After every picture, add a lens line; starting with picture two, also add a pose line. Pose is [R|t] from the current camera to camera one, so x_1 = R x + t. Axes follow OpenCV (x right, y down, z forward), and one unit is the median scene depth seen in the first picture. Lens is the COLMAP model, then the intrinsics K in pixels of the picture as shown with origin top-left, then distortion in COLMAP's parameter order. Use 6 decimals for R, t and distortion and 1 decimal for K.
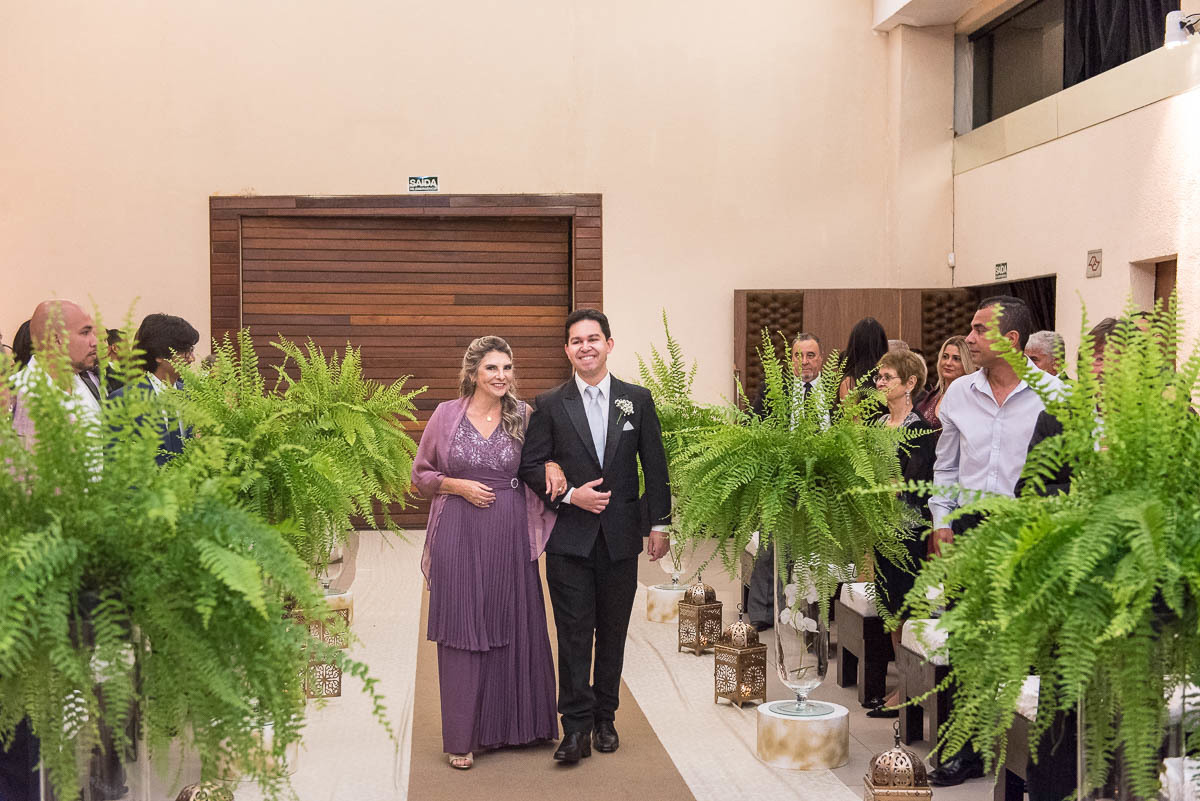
lens RADIAL K [[1581.7, 0, 575.7], [0, 1581.7, 418.6], [0, 0, 1]] dist [-0.001832, 0.000000]
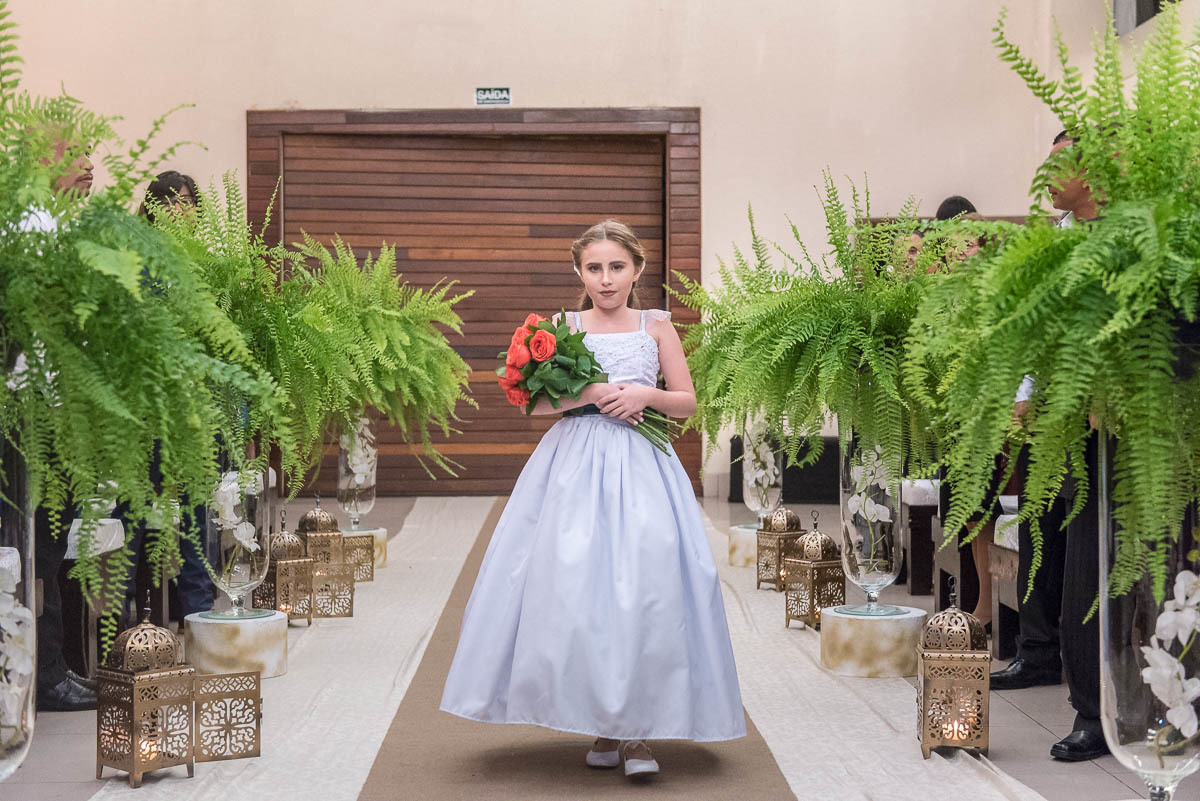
lens RADIAL K [[1857.1, 0, 624.7], [0, 1857.1, 375.3], [0, 0, 1]] dist [0.024826, 0.000000]
pose [[0.999006, -0.000016, -0.044586, 0.055033], [-0.001244, 0.999600, -0.028241, 0.086732], [0.044569, 0.028268, 0.998606, -0.016408]]
